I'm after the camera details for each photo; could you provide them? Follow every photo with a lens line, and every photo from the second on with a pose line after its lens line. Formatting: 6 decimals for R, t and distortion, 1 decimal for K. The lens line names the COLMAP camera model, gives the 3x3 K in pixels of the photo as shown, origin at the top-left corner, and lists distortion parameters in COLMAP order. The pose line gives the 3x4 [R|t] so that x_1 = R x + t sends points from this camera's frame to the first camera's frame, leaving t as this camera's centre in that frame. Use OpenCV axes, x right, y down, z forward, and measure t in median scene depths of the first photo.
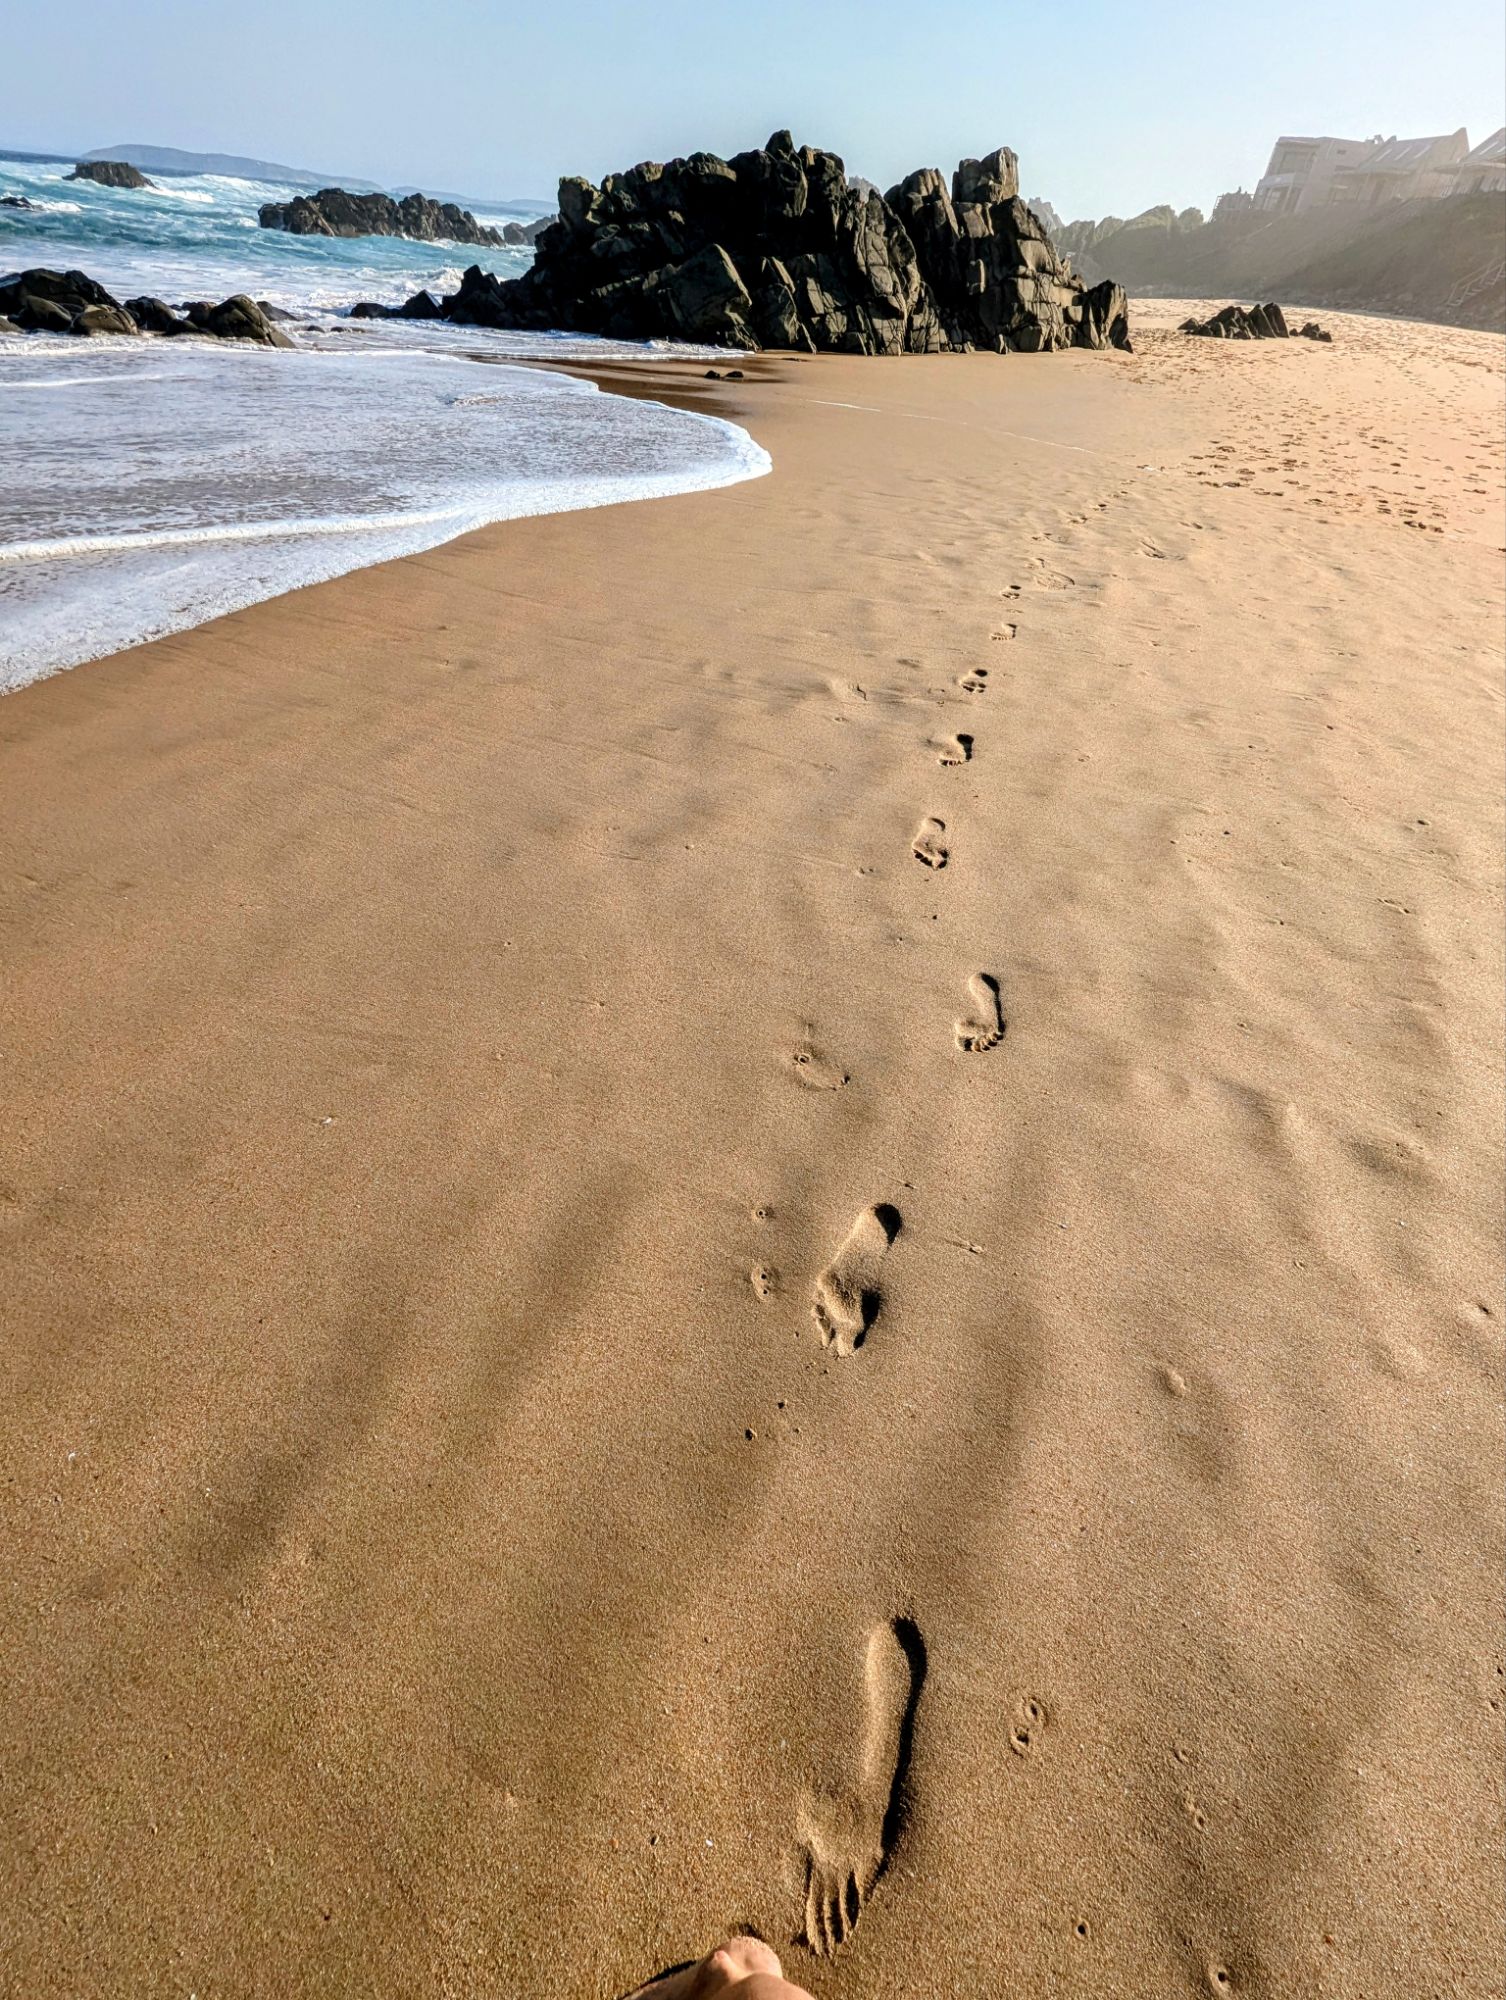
lens RADIAL K [[837.9, 0, 753.0], [0, 837.9, 1000.0], [0, 0, 1]] dist [0.000597, 0.000178]
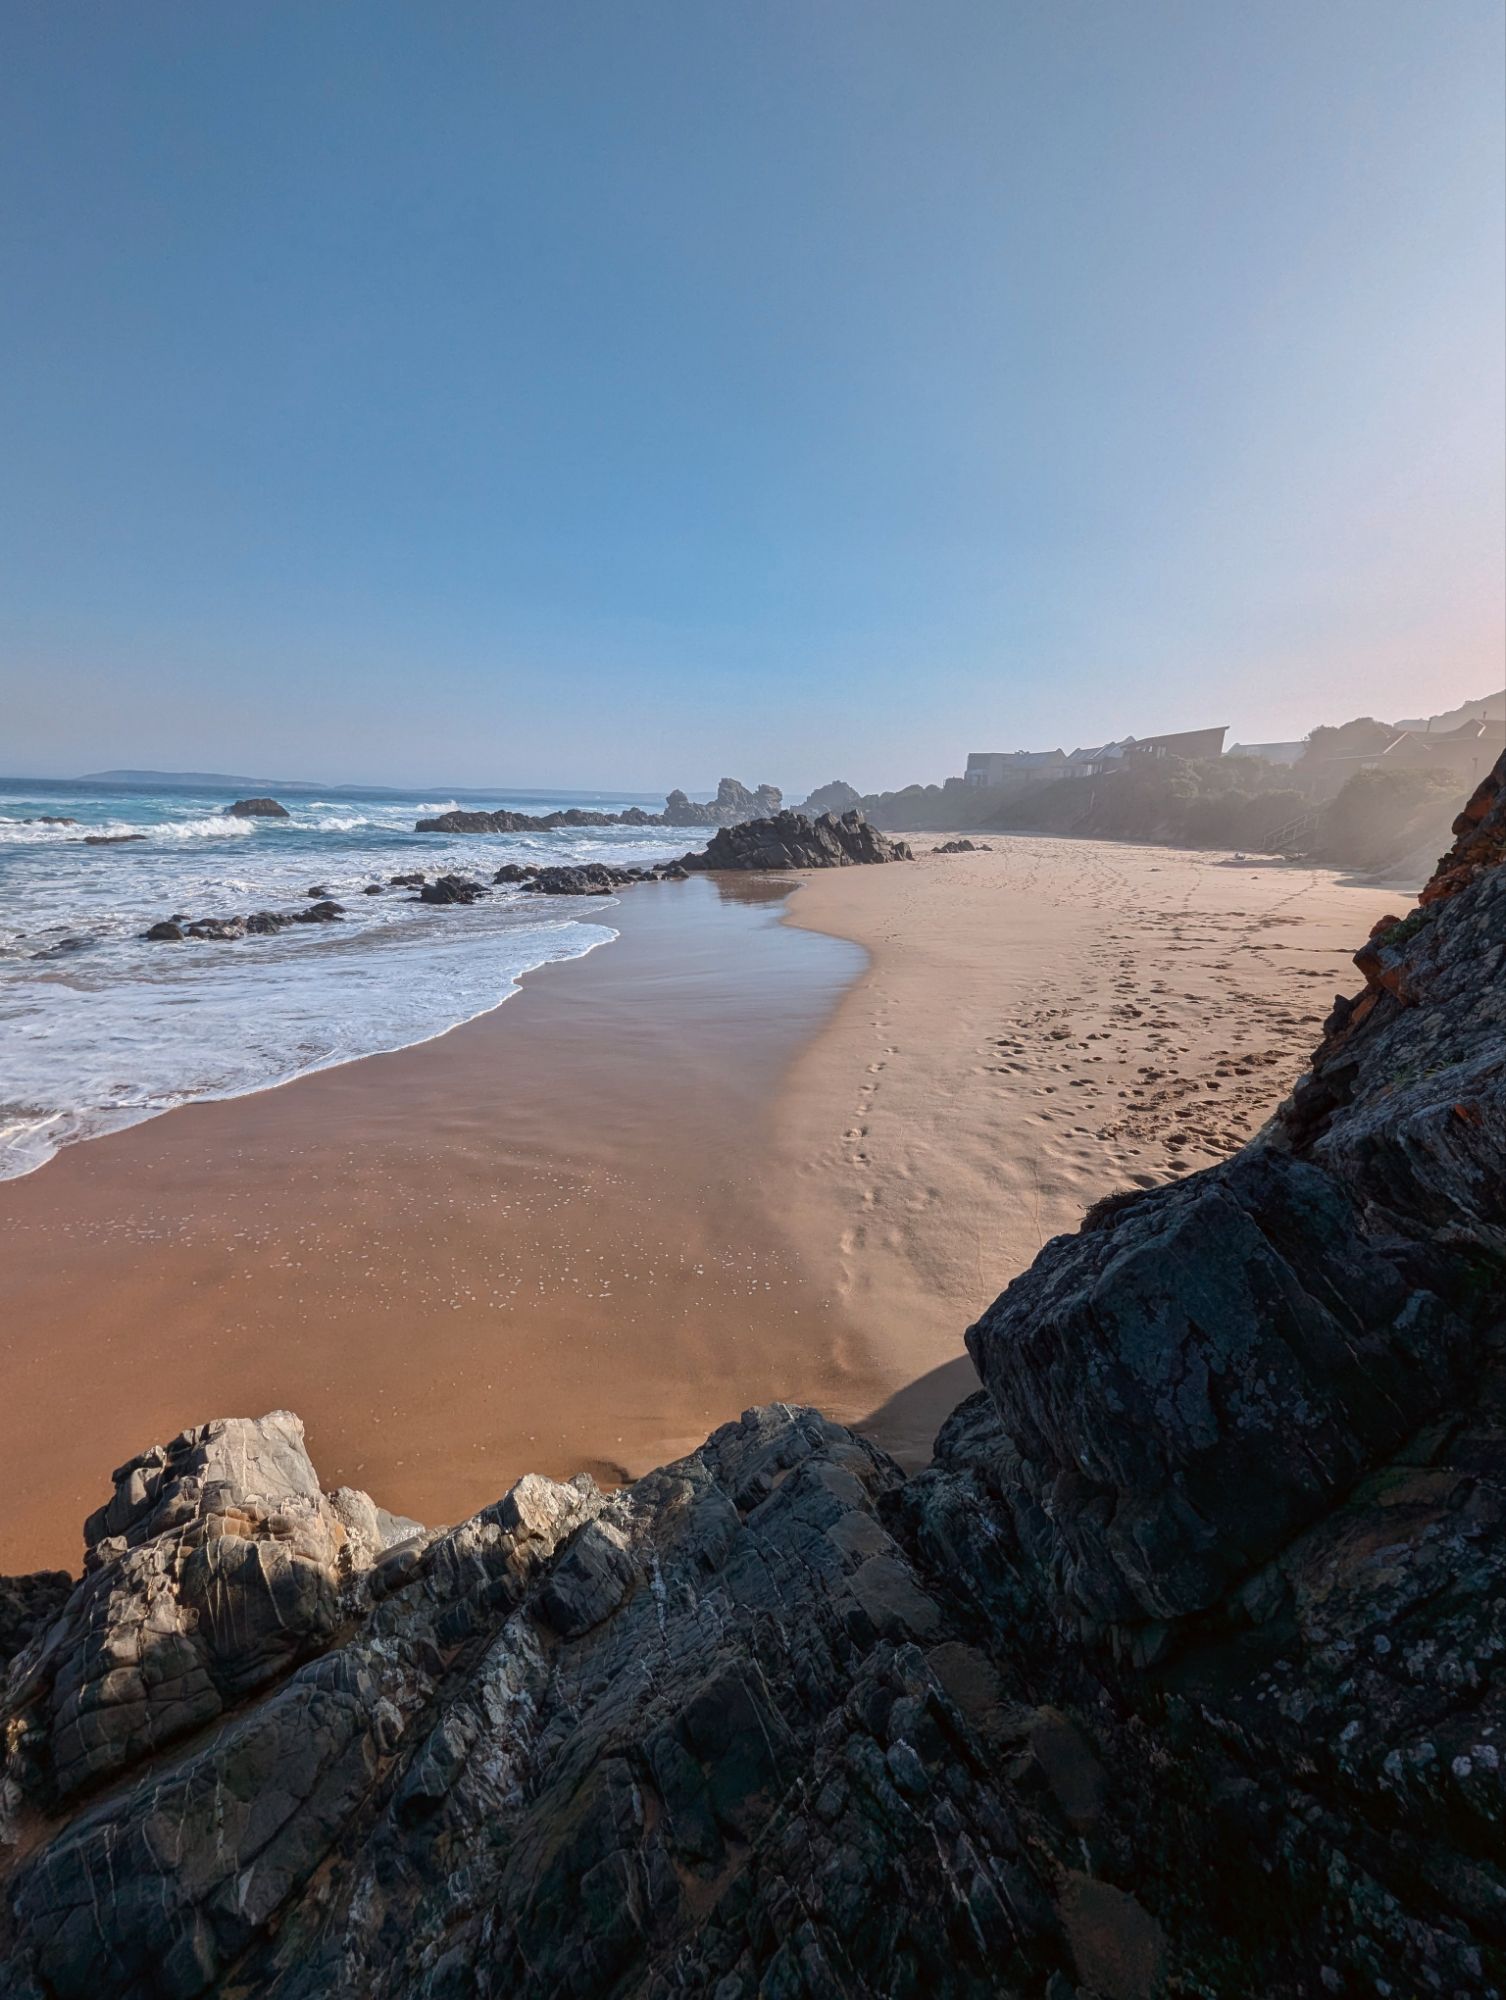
lens RADIAL K [[837.9, 0, 753.0], [0, 837.9, 1000.0], [0, 0, 1]] dist [0.000597, 0.000178]
pose [[0.986613, -0.086917, 0.137983, -0.538190], [0.142350, 0.871838, -0.468652, 0.917833], [-0.079565, 0.482020, 0.872540, -1.242329]]
